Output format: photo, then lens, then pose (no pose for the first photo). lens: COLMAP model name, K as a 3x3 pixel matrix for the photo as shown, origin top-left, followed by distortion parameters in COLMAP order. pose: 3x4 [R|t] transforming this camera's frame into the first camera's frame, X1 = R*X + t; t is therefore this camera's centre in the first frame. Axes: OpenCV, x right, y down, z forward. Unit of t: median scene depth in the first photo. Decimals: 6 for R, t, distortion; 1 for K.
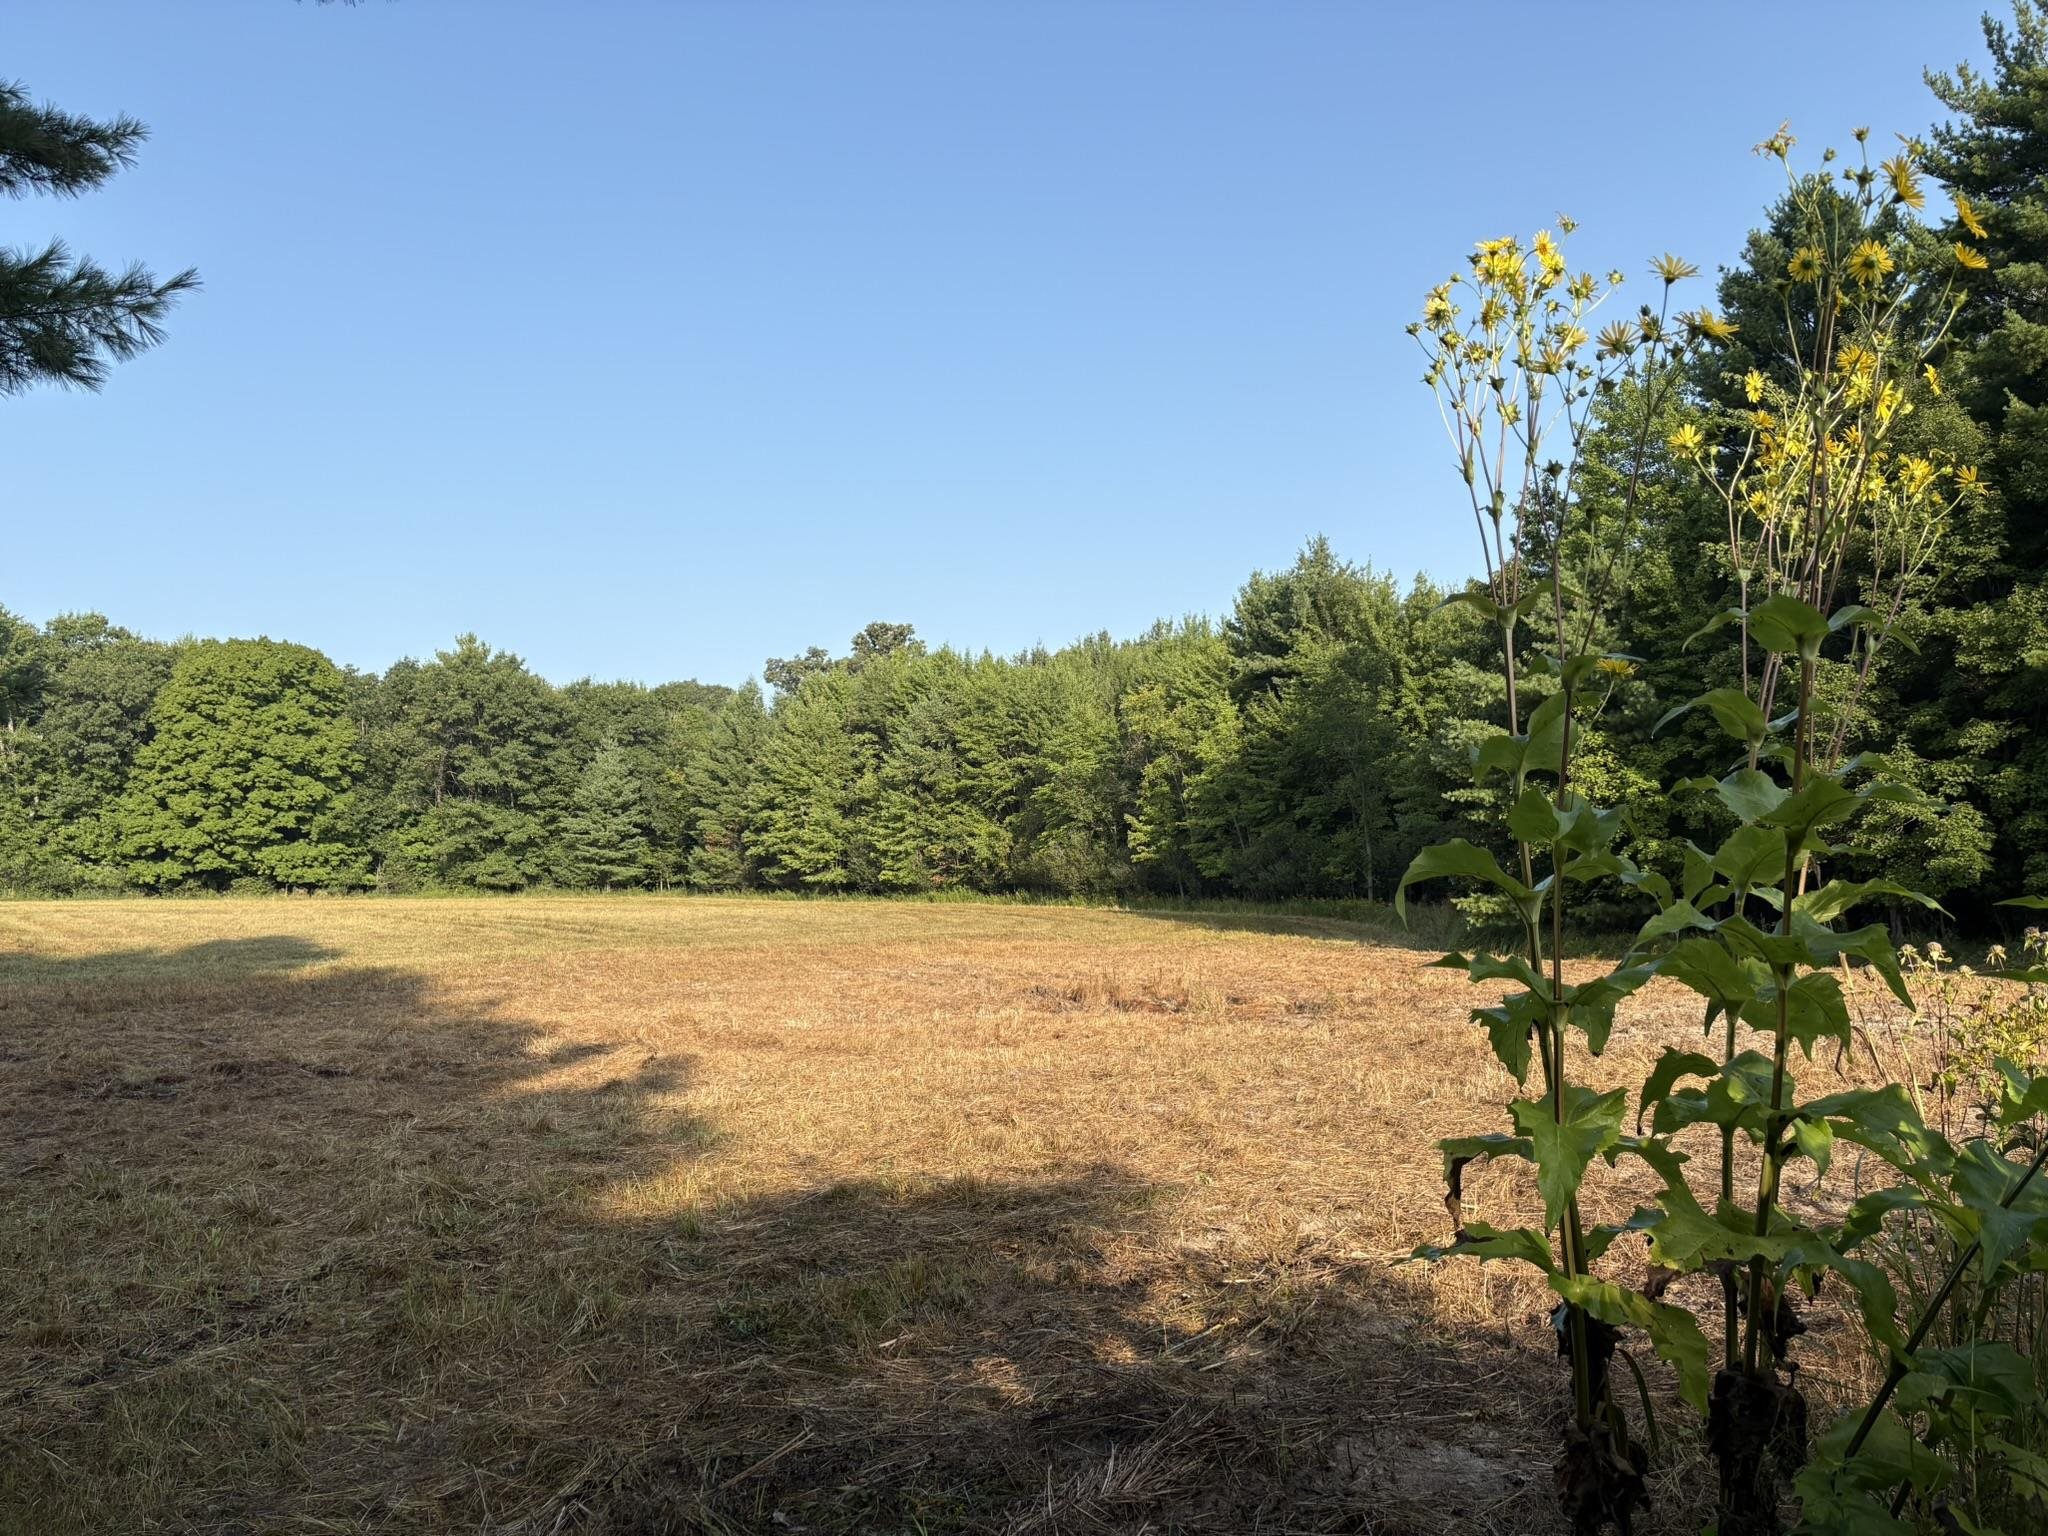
lens RADIAL K [[1531.2, 0, 1032.7], [0, 1531.2, 787.1], [0, 0, 1]] dist [-0.009382, -0.004043]
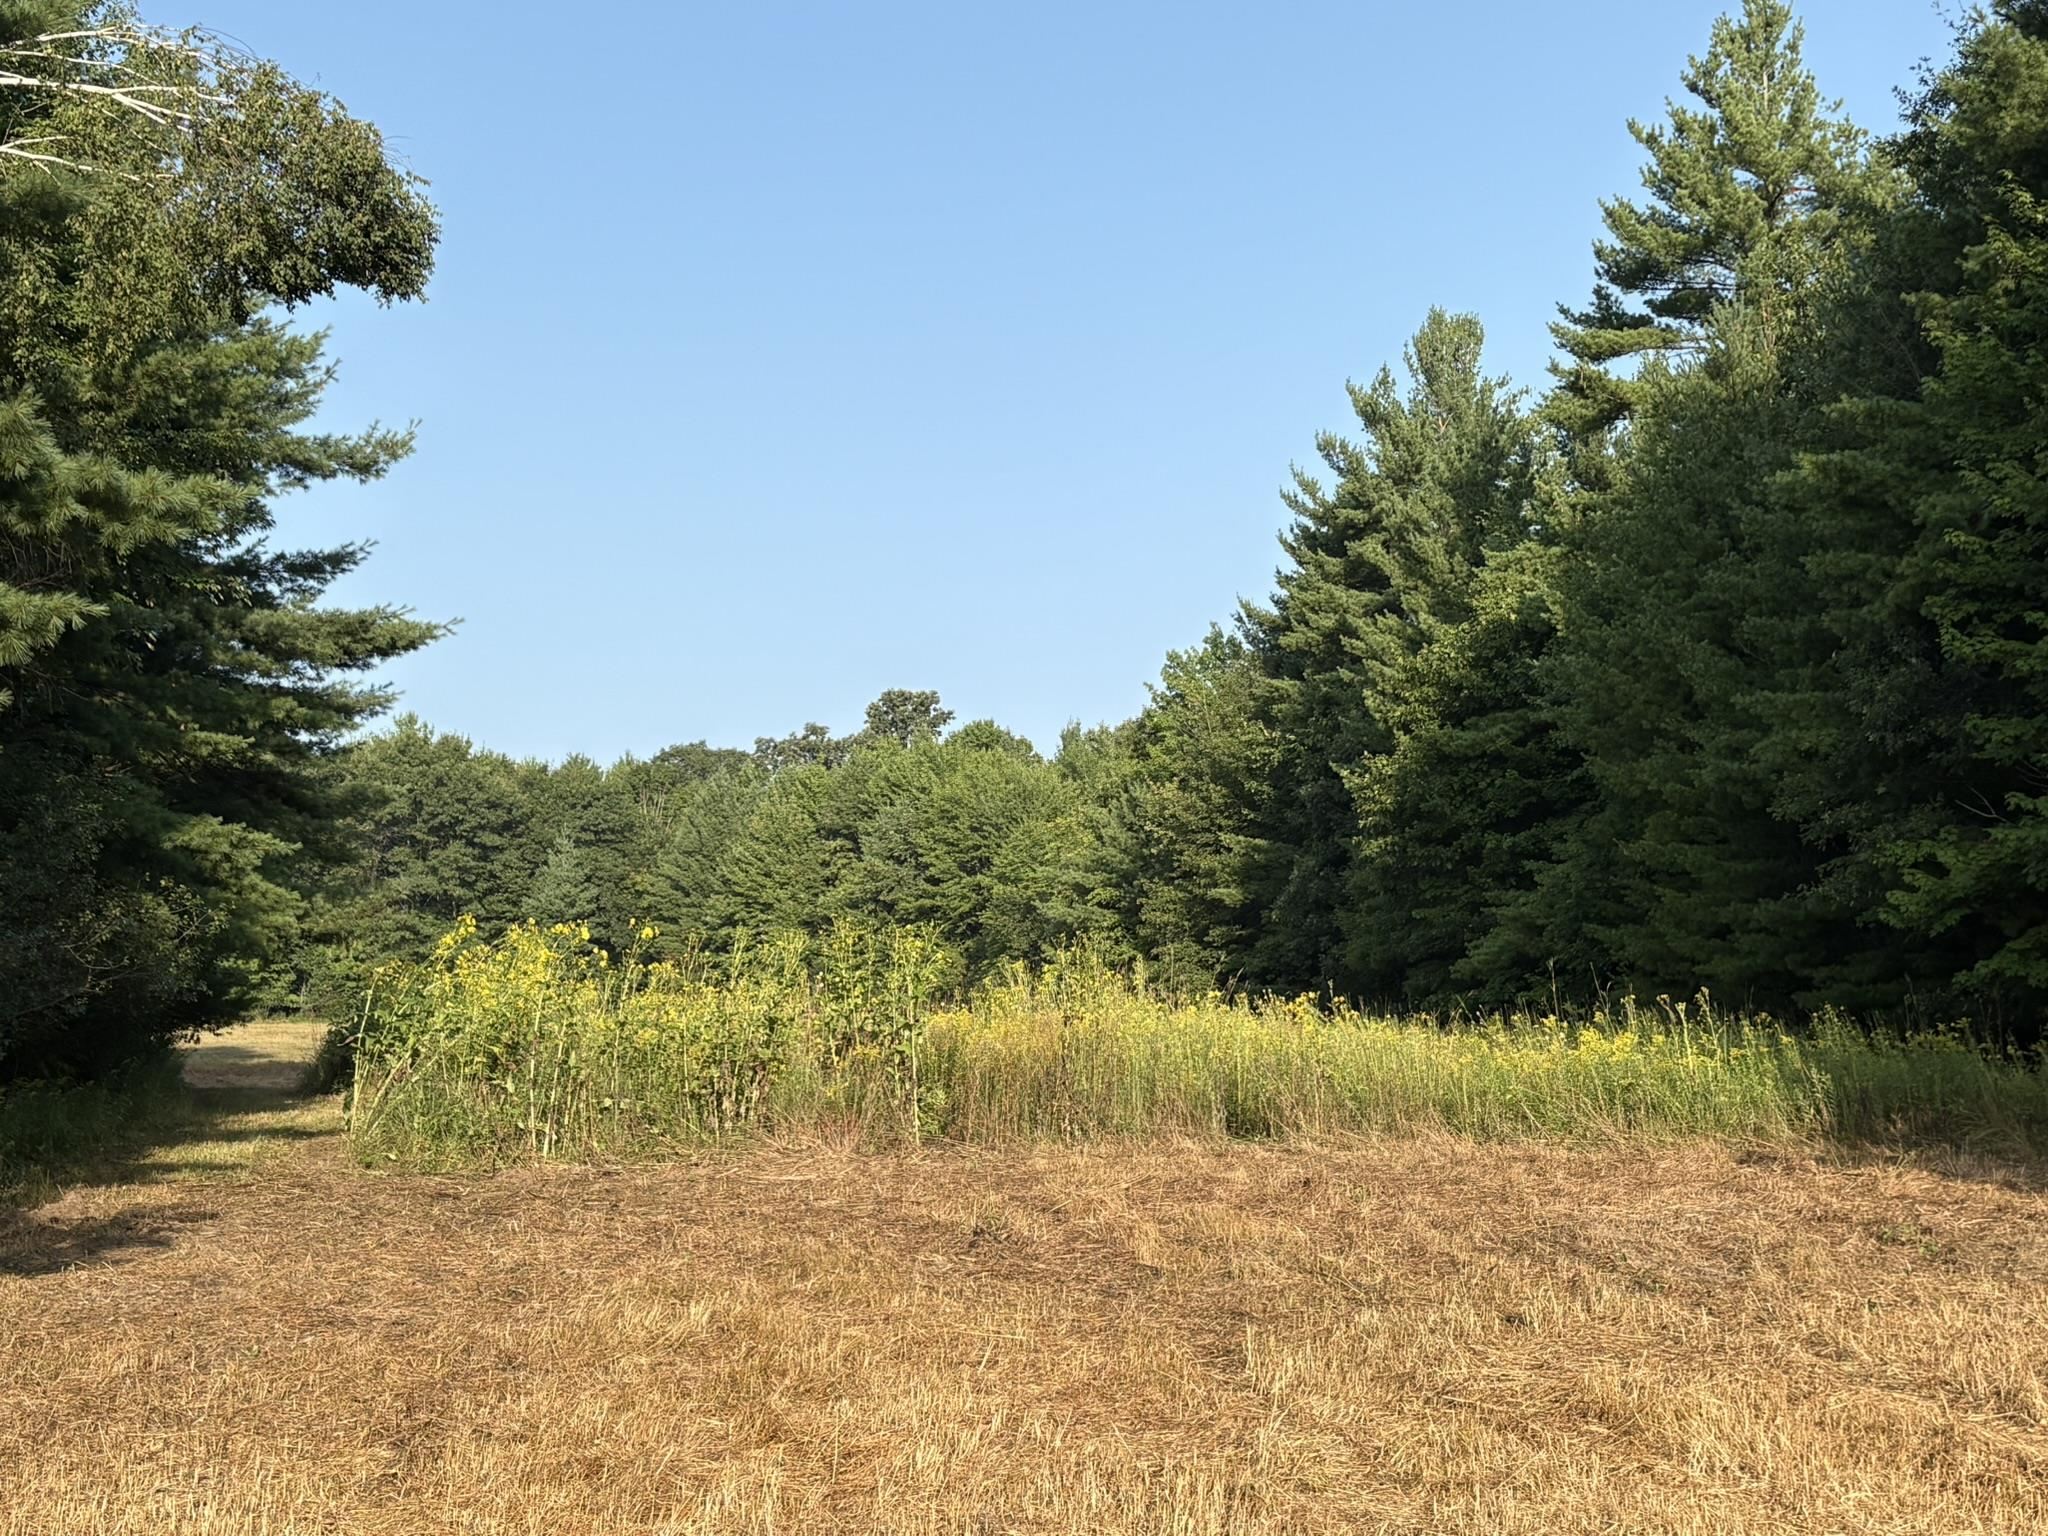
lens RADIAL K [[2691.4, 0, 1022.1], [0, 2691.4, 765.6], [0, 0, 1]] dist [0.168730, 0.000000]
pose [[0.988060, -0.000624, -0.154071, 0.217475], [-0.002857, 0.999746, -0.022375, -0.040376], [0.154046, 0.022548, 0.987806, -0.476916]]
